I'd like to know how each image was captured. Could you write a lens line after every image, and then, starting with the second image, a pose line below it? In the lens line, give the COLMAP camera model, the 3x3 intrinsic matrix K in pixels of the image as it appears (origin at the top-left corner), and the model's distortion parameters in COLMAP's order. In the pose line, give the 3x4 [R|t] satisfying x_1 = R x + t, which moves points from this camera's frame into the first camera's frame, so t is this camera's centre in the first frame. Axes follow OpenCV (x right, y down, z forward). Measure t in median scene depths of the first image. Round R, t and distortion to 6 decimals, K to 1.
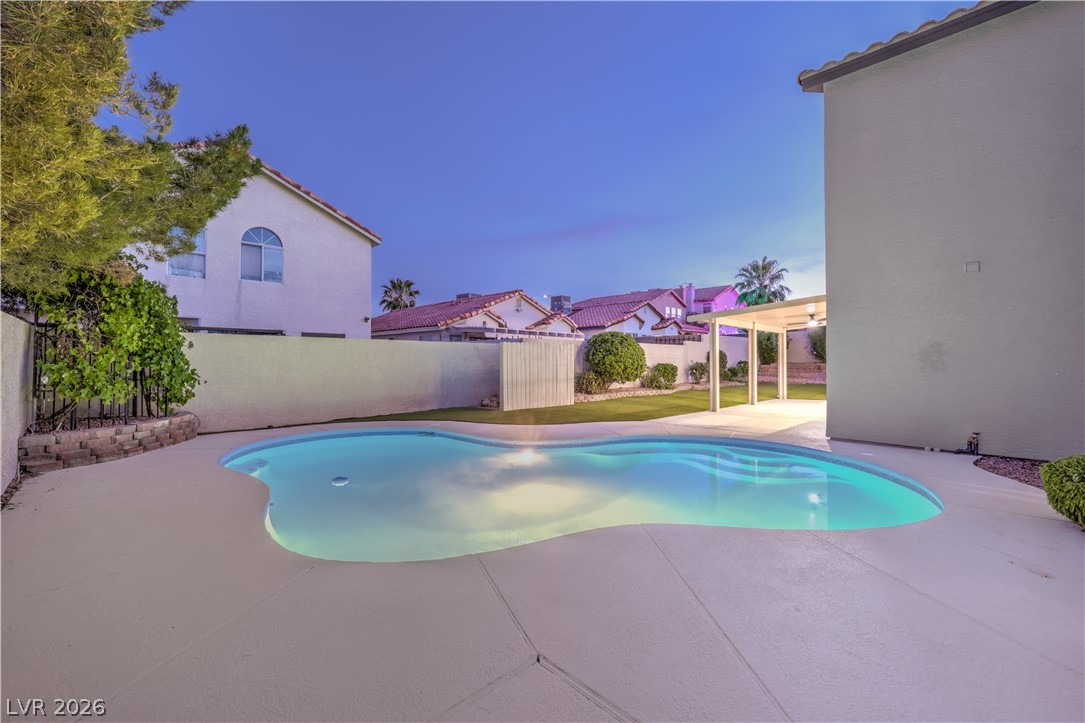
lens RADIAL K [[442.2, 0, 540.1], [0, 442.2, 355.5], [0, 0, 1]] dist [-0.004548, 0.000064]
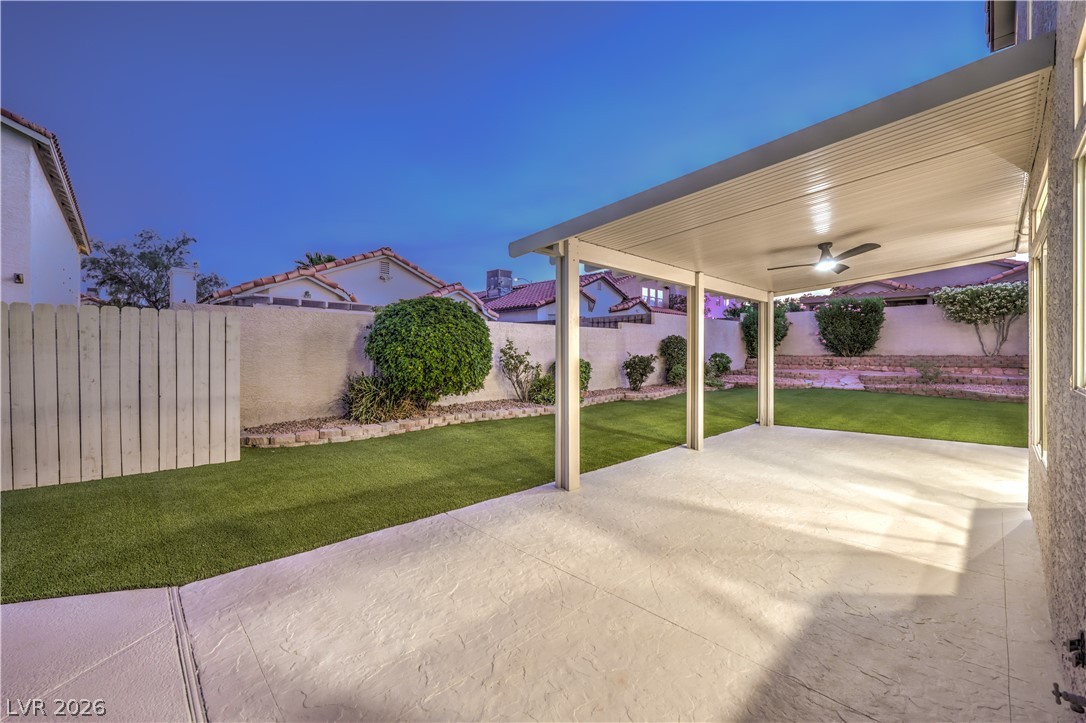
lens RADIAL K [[442.7, 0, 539.2], [0, 442.7, 350.0], [0, 0, 1]] dist [-0.004548, 0.000064]
pose [[0.999929, 0.001790, -0.011748, 0.279404], [-0.001707, 0.999973, 0.007086, 0.003740], [0.011761, -0.007066, 0.999906, 0.459889]]
